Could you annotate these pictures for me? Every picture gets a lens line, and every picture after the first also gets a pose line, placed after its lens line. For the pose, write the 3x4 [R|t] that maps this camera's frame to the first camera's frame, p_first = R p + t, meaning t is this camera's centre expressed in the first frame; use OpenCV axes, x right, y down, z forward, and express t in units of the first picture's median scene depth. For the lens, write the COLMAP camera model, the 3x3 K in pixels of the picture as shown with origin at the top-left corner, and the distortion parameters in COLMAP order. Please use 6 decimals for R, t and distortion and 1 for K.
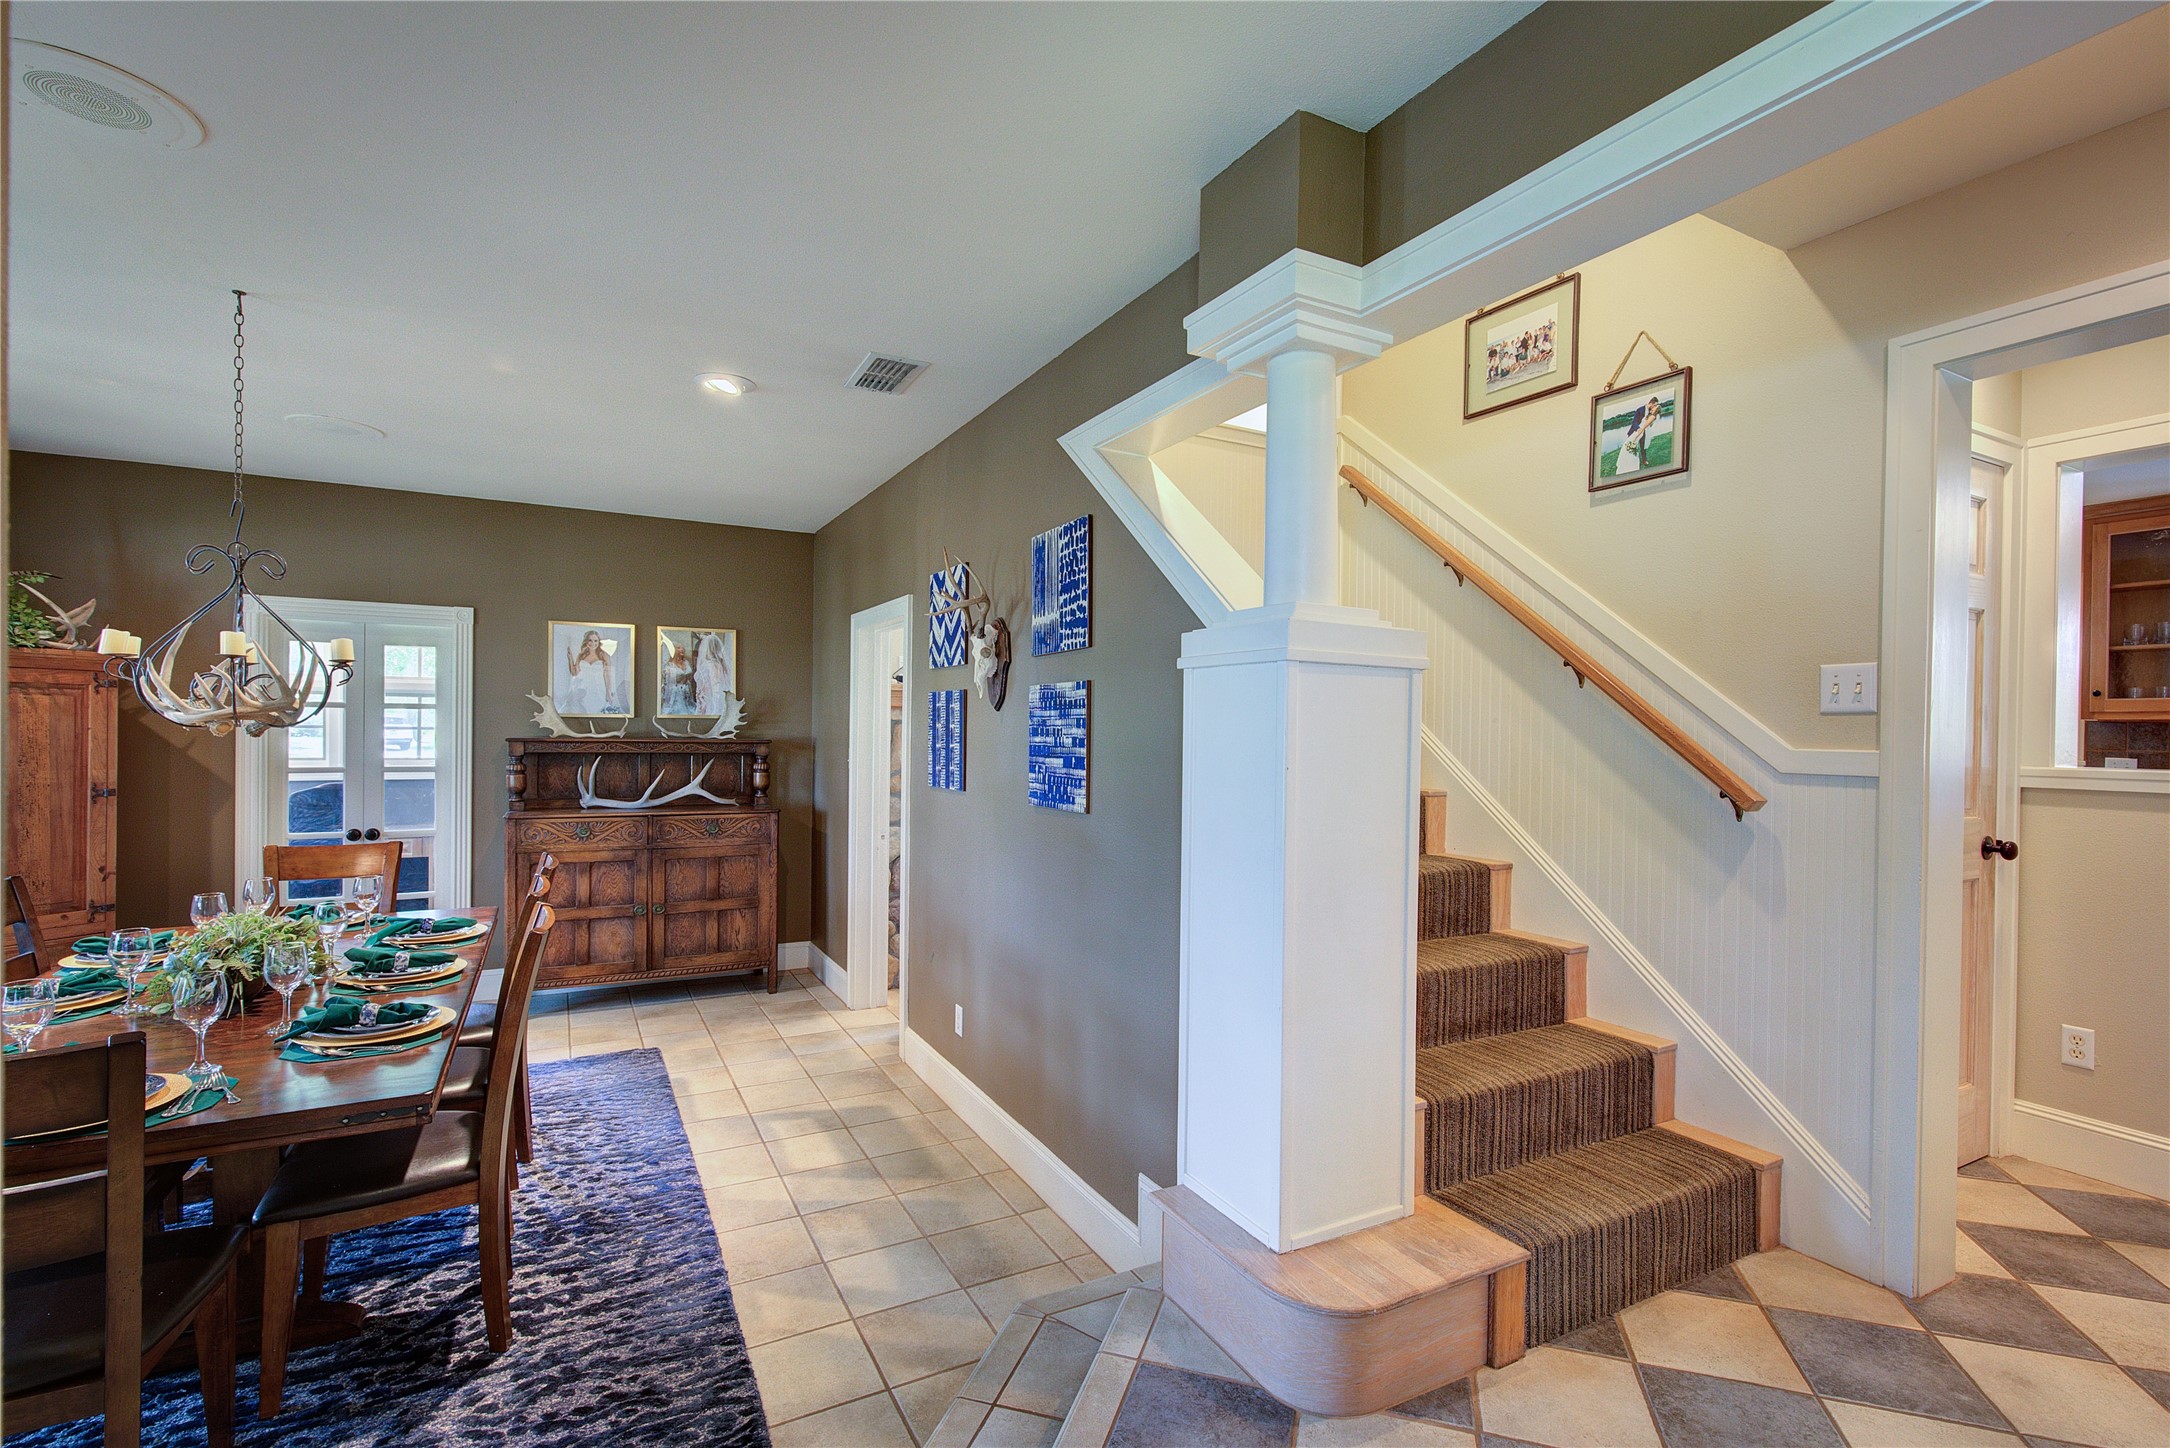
lens RADIAL K [[981.9, 0, 1091.9], [0, 981.9, 734.7], [0, 0, 1]] dist [-0.002659, 0.000663]
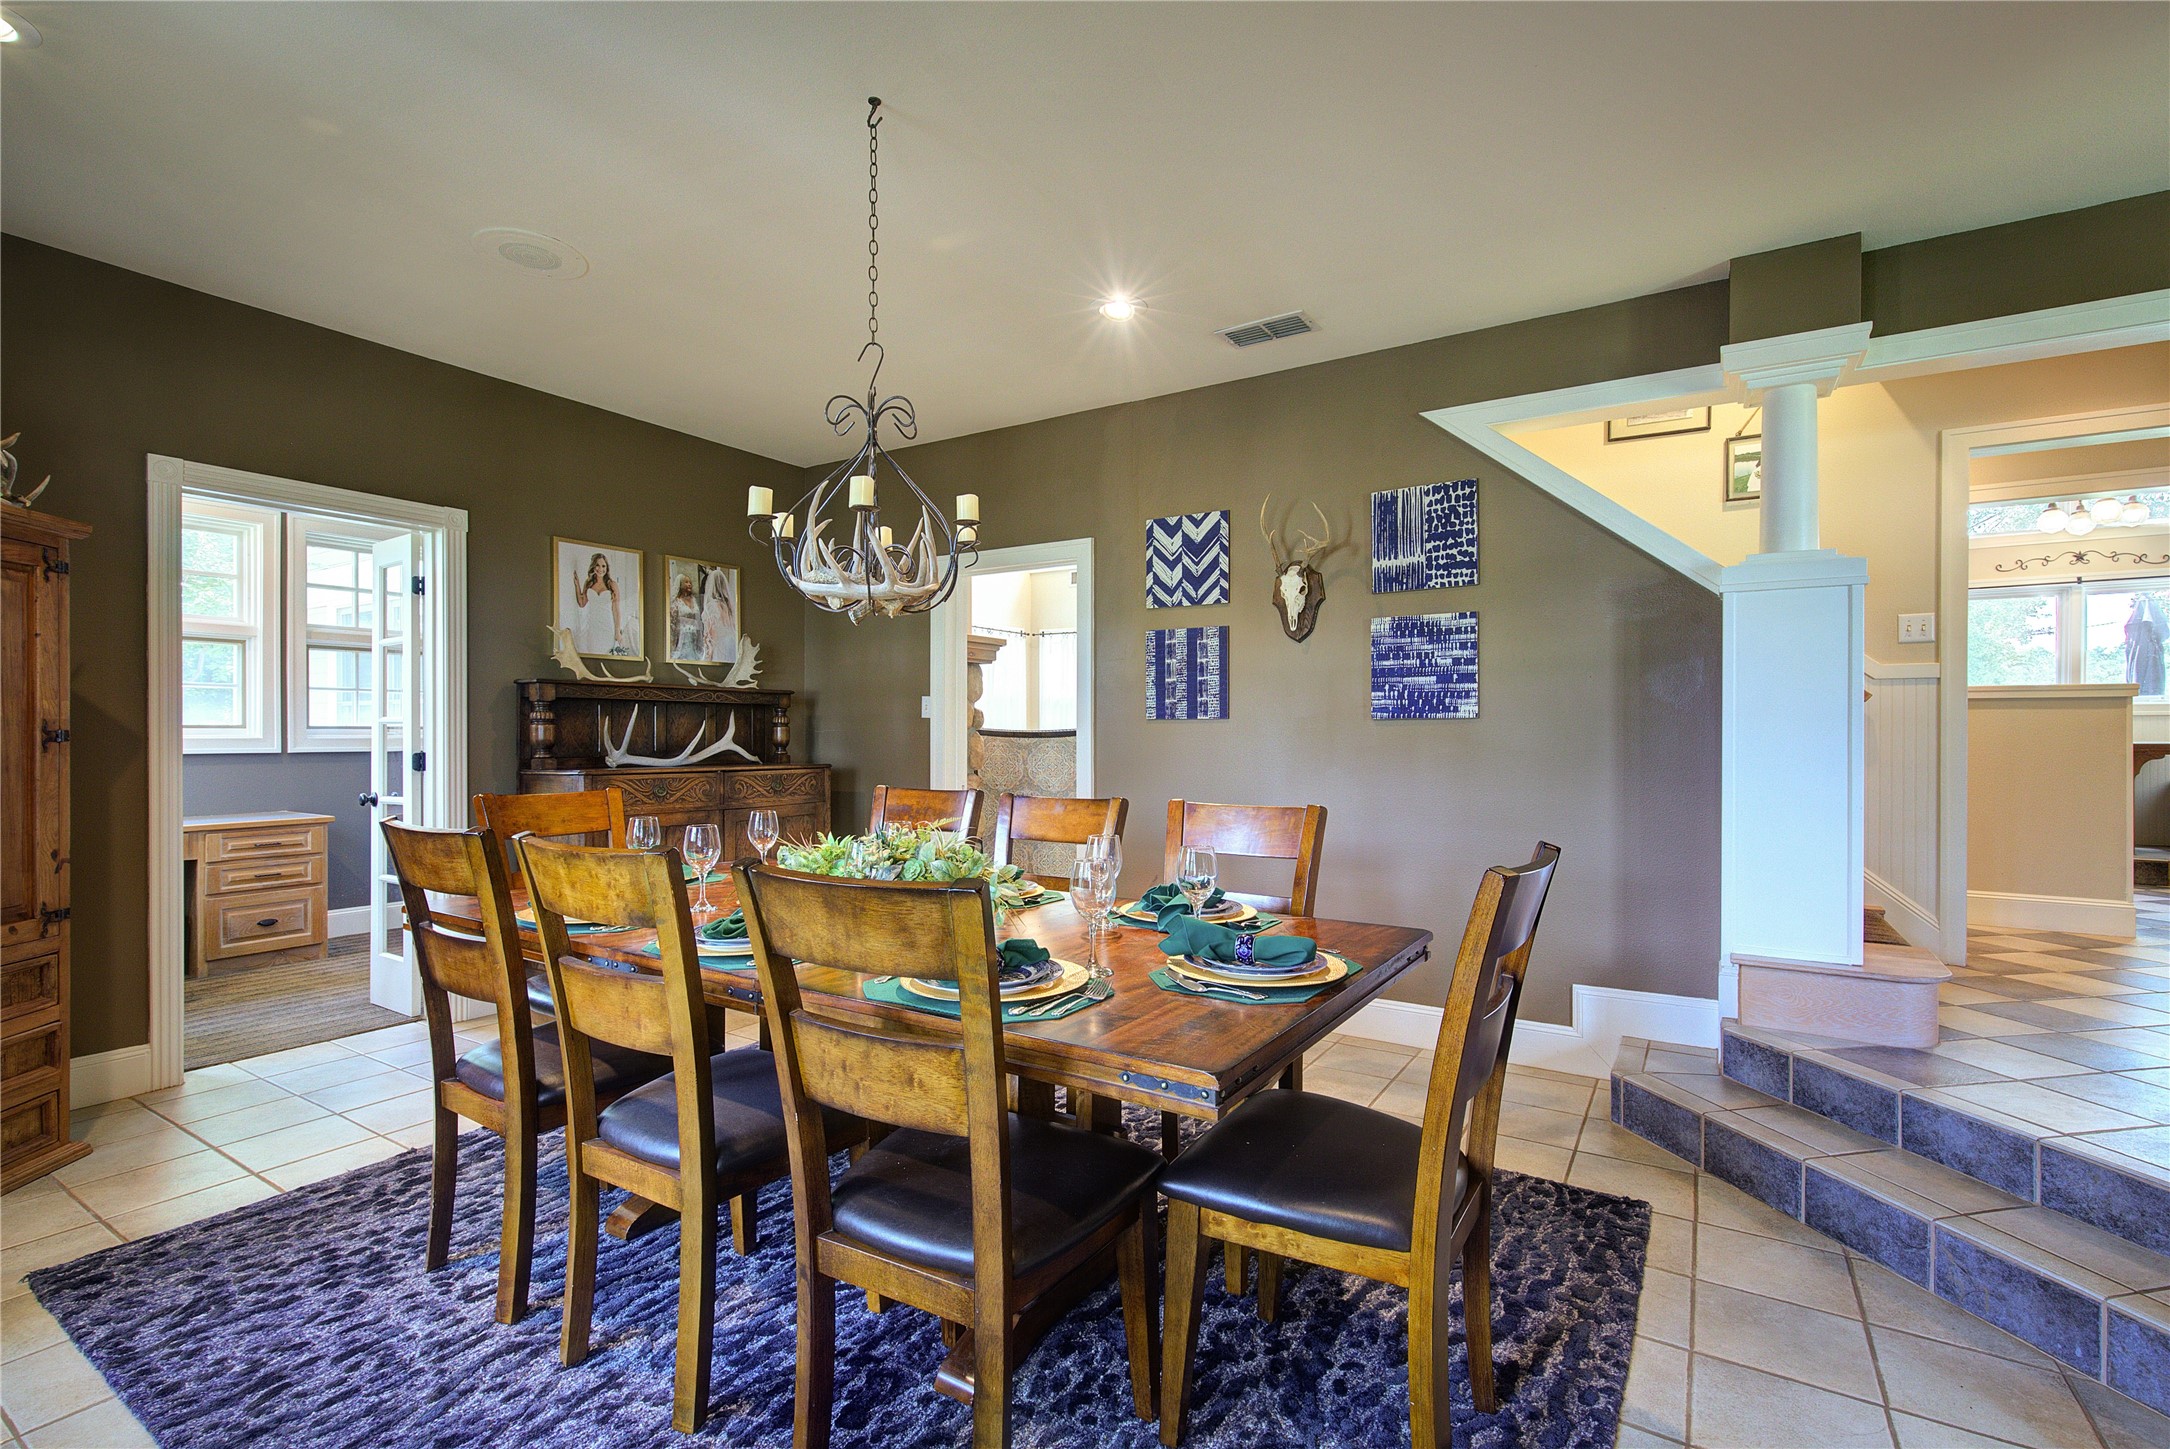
lens RADIAL K [[981.9, 0, 1091.9], [0, 981.9, 735.2], [0, 0, 1]] dist [-0.002659, 0.000663]
pose [[0.873508, -0.011779, 0.486667, -0.783678], [0.011865, 0.999925, 0.002906, 0.070010], [-0.486665, 0.003236, 0.873583, 0.112574]]
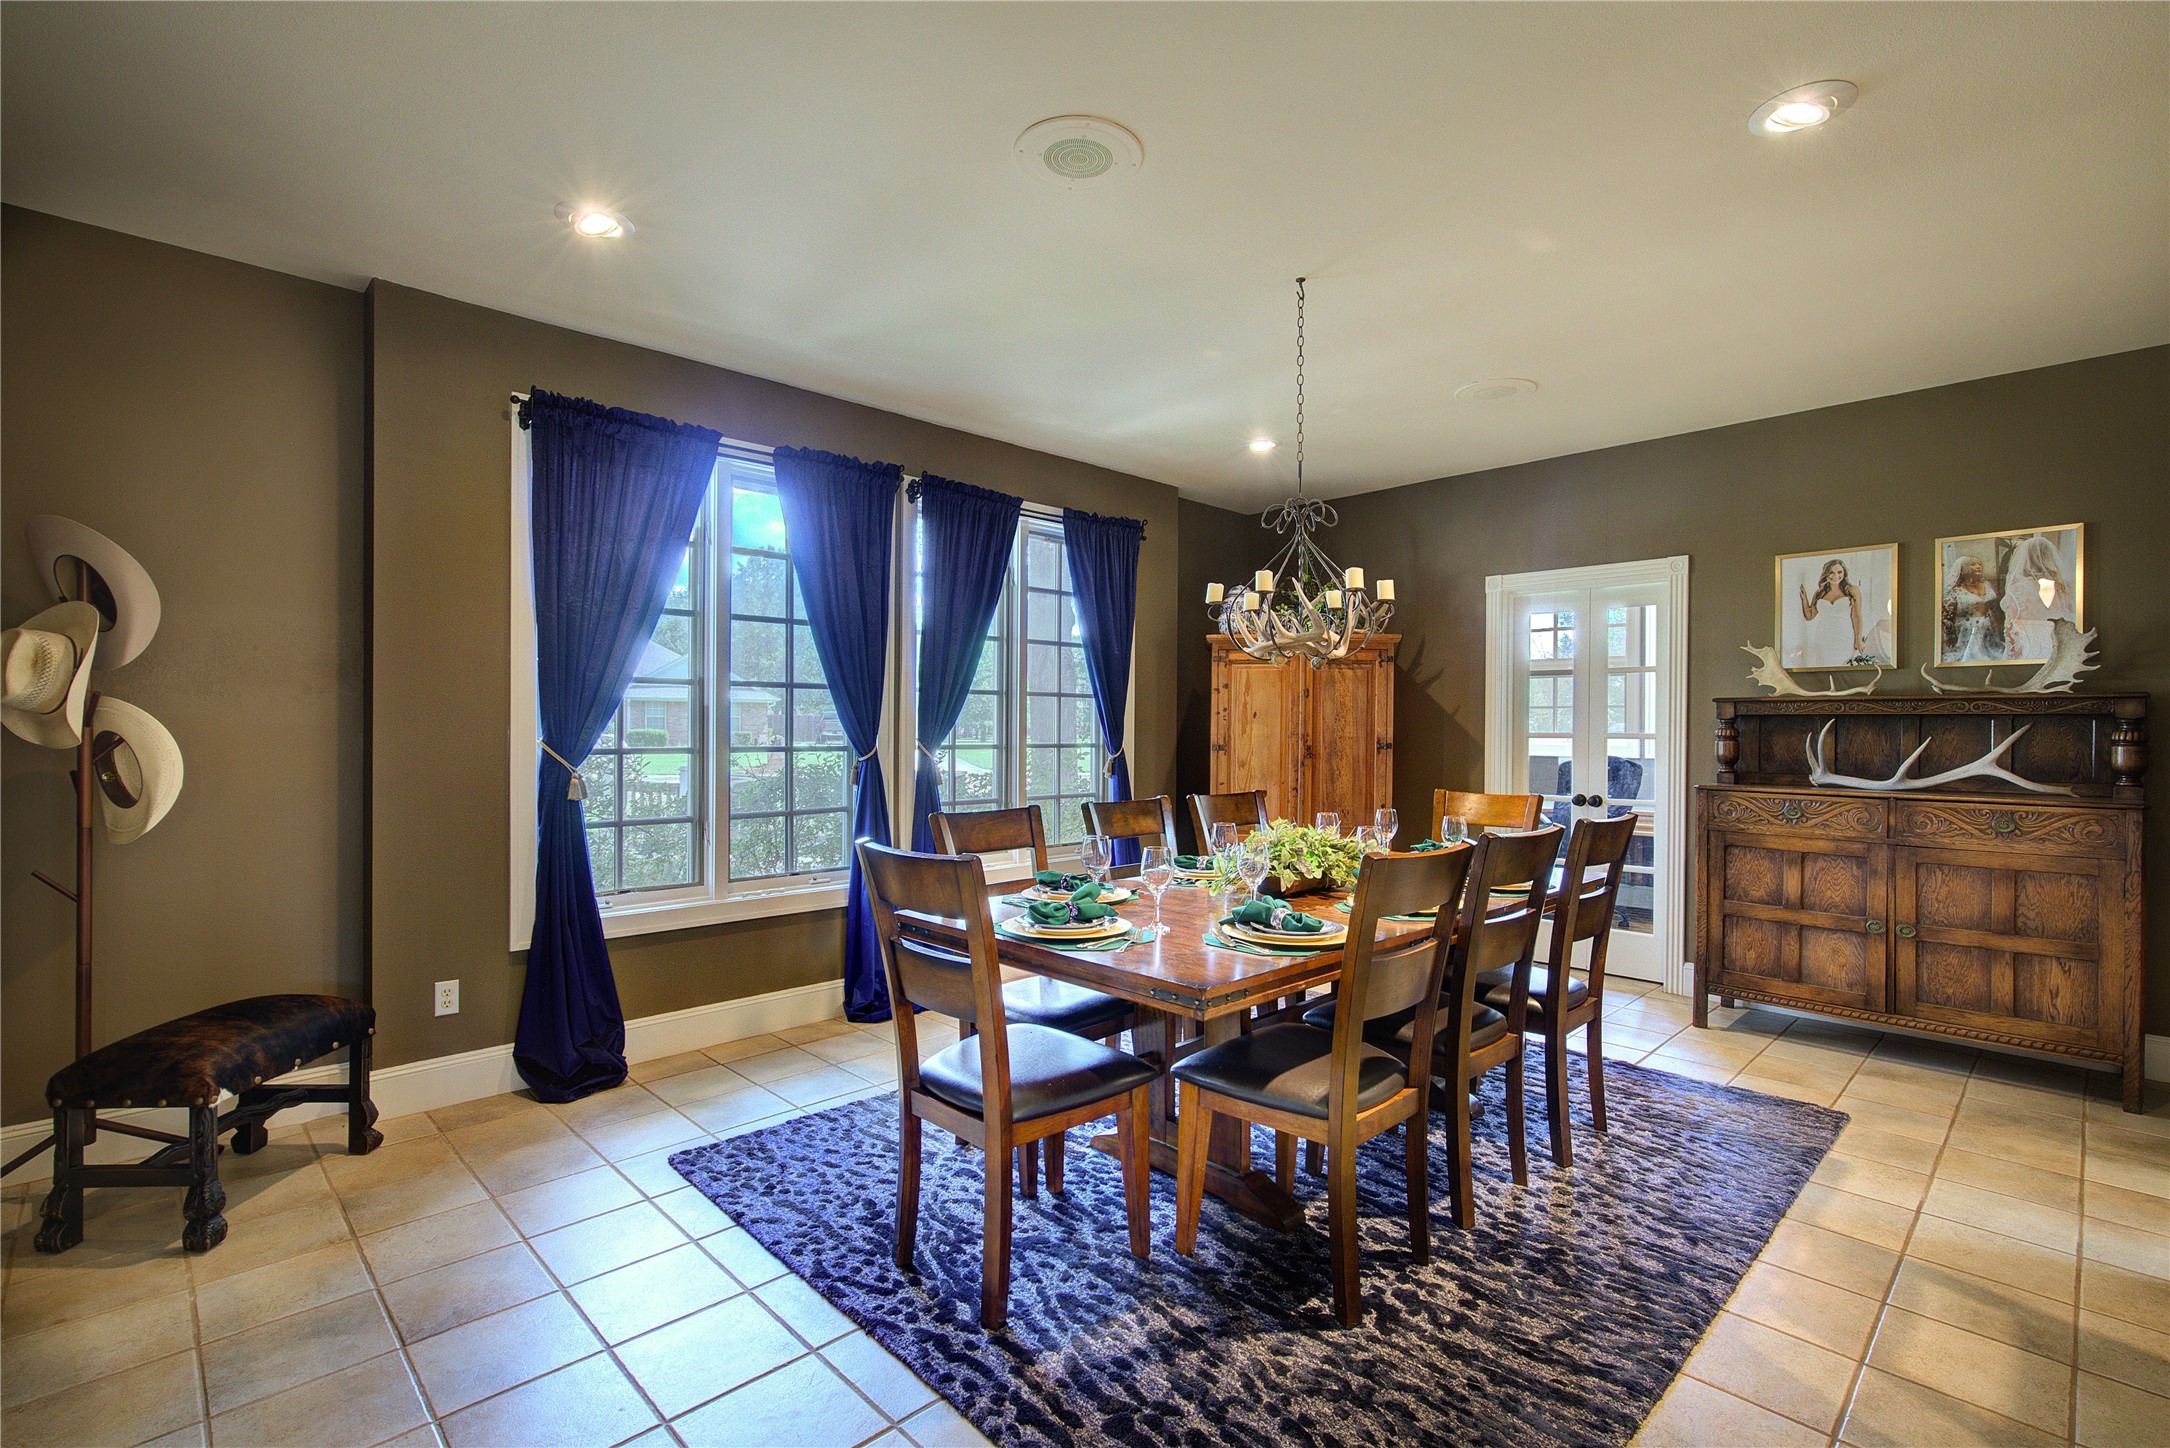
lens RADIAL K [[981.9, 0, 1091.9], [0, 981.9, 734.7], [0, 0, 1]] dist [-0.002659, 0.000663]
pose [[0.268245, -0.004997, -0.963338, 0.114727], [-0.009474, 0.999925, -0.007825, 0.062987], [0.963304, 0.011226, 0.268177, 0.322353]]
